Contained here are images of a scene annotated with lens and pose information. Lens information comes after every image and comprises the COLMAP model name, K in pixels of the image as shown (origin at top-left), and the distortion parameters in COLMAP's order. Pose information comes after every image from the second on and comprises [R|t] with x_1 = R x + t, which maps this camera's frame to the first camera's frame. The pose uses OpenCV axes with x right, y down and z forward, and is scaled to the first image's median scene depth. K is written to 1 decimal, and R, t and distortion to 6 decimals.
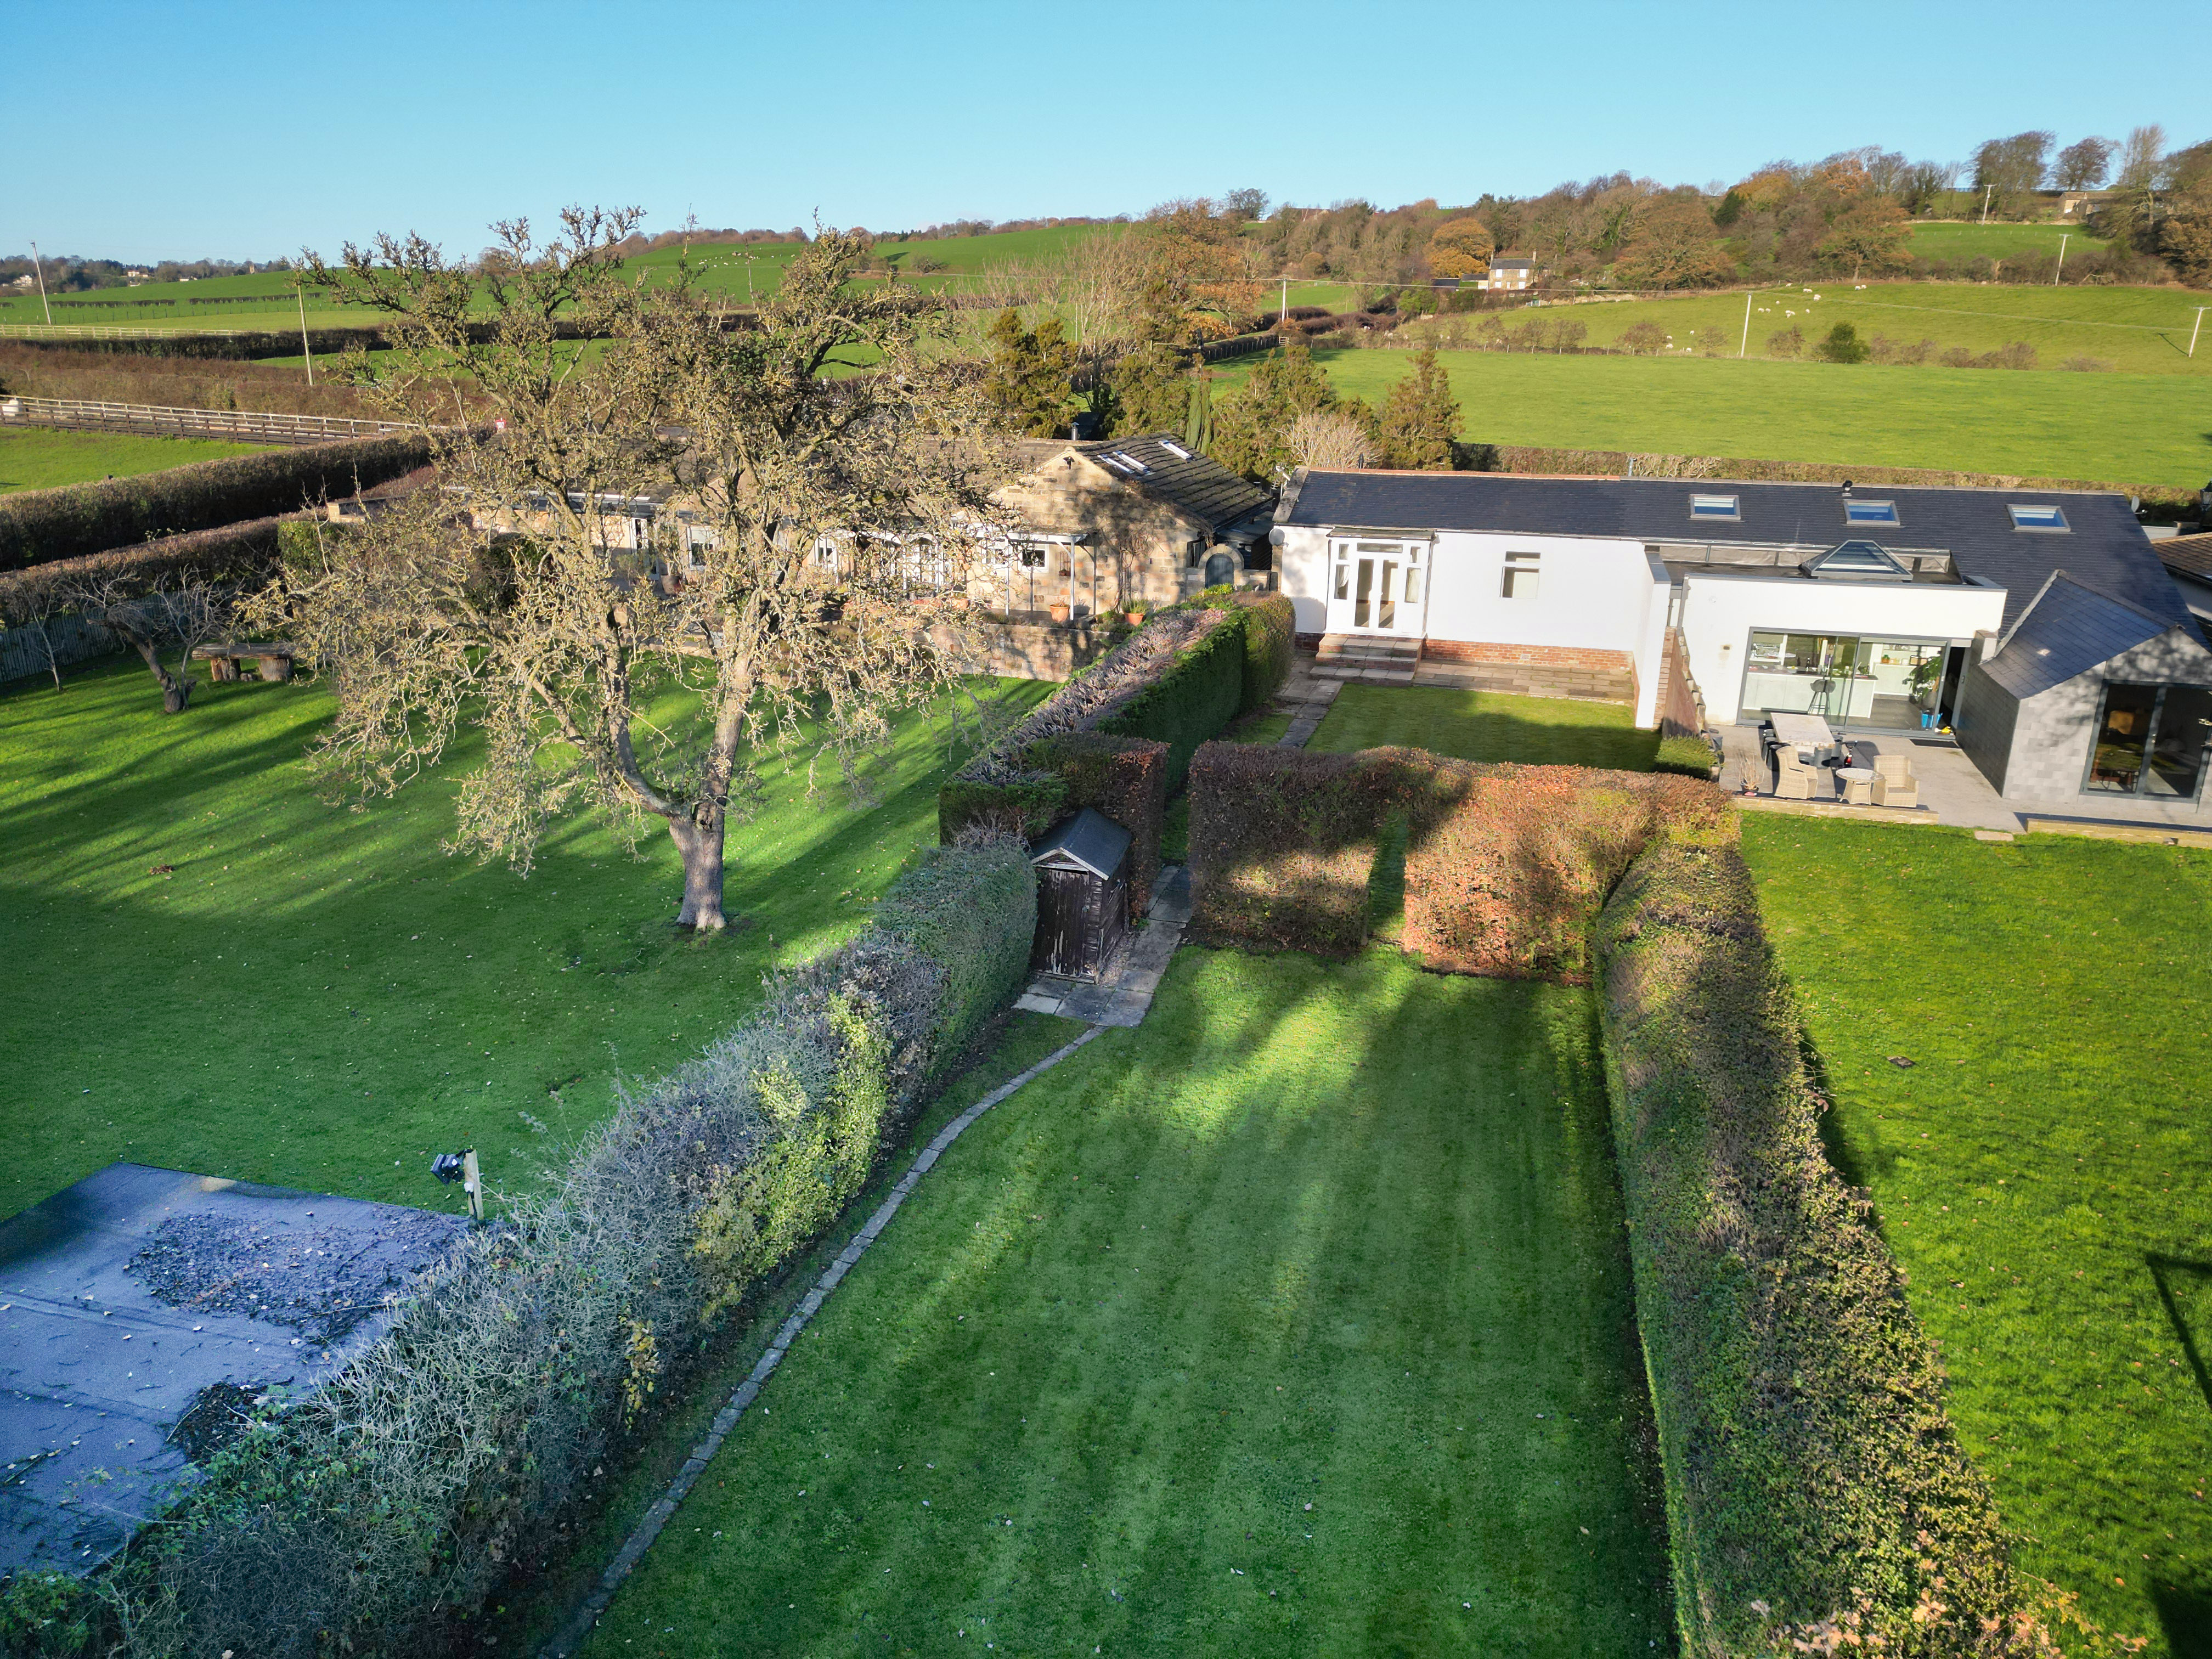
lens RADIAL K [[1550.5, 0, 1091.6], [0, 1550.5, 835.5], [0, 0, 1]] dist [0.077037, -0.069478]
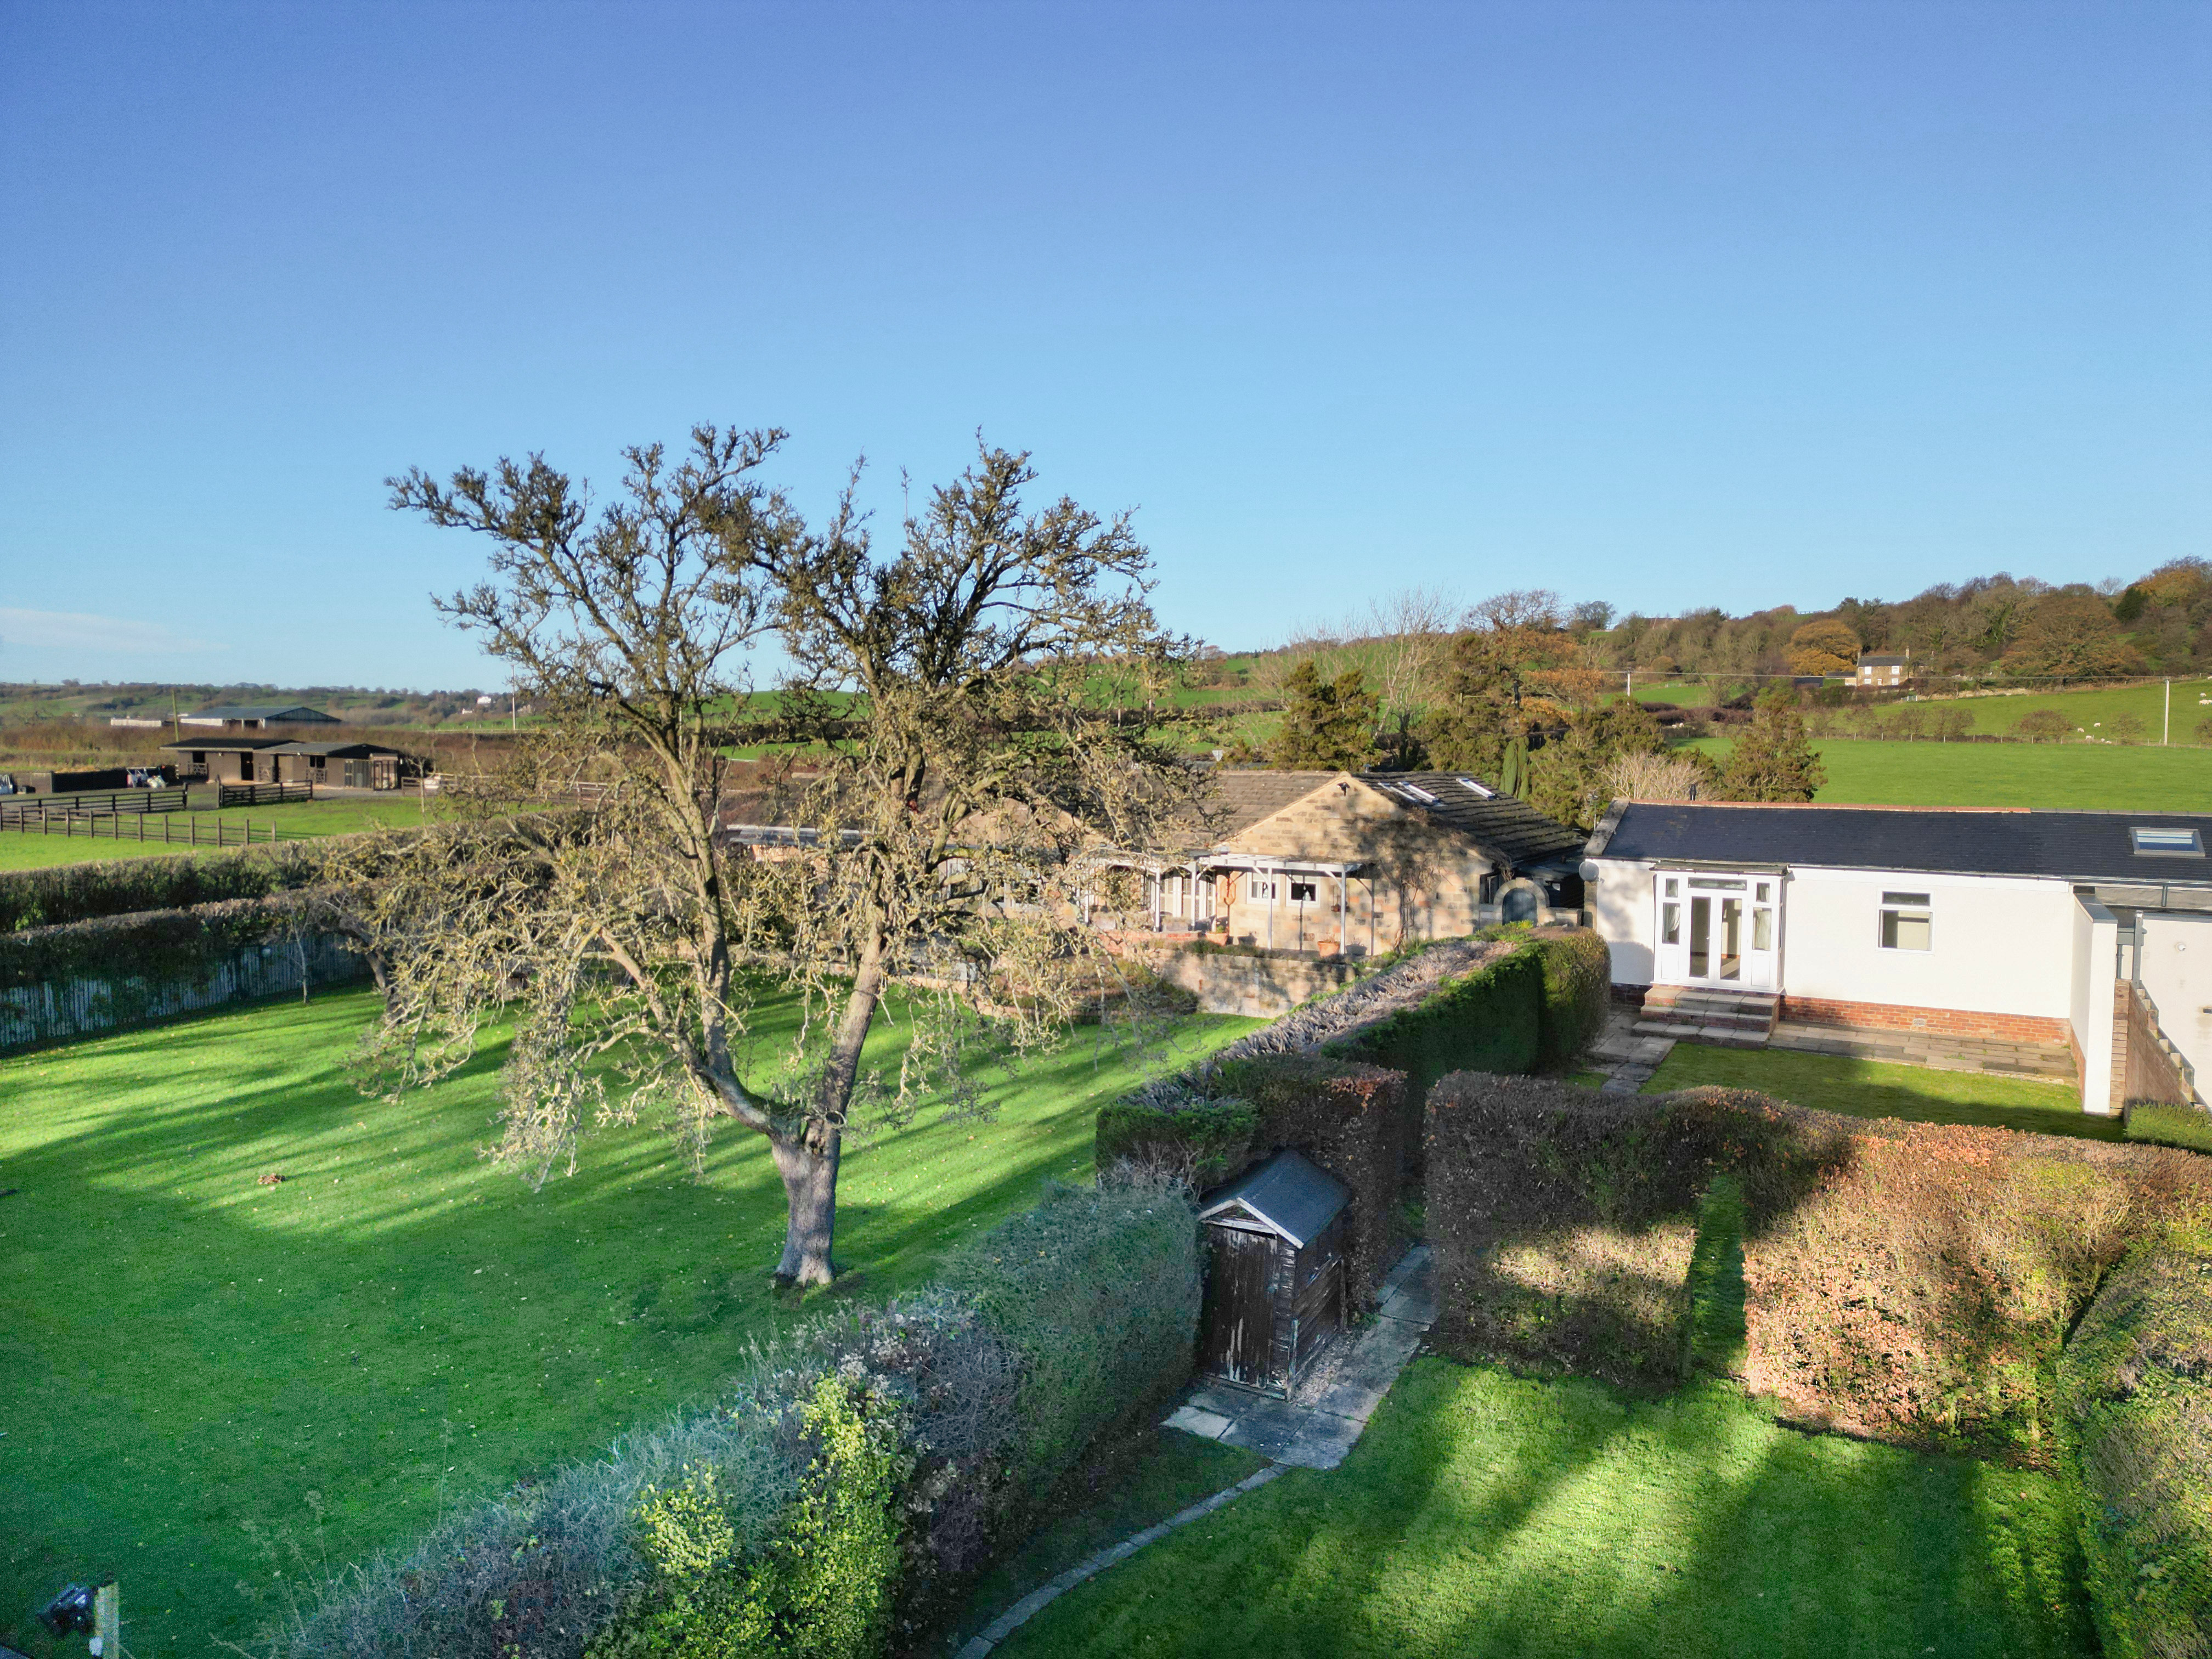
lens RADIAL K [[1550.5, 0, 1095.6], [0, 1550.5, 820.2], [0, 0, 1]] dist [0.077037, -0.069478]
pose [[0.976666, 0.006388, -0.214669, 0.057571], [-0.061240, 0.966342, -0.249865, 0.019028], [0.205848, 0.257181, 0.944185, 0.188272]]
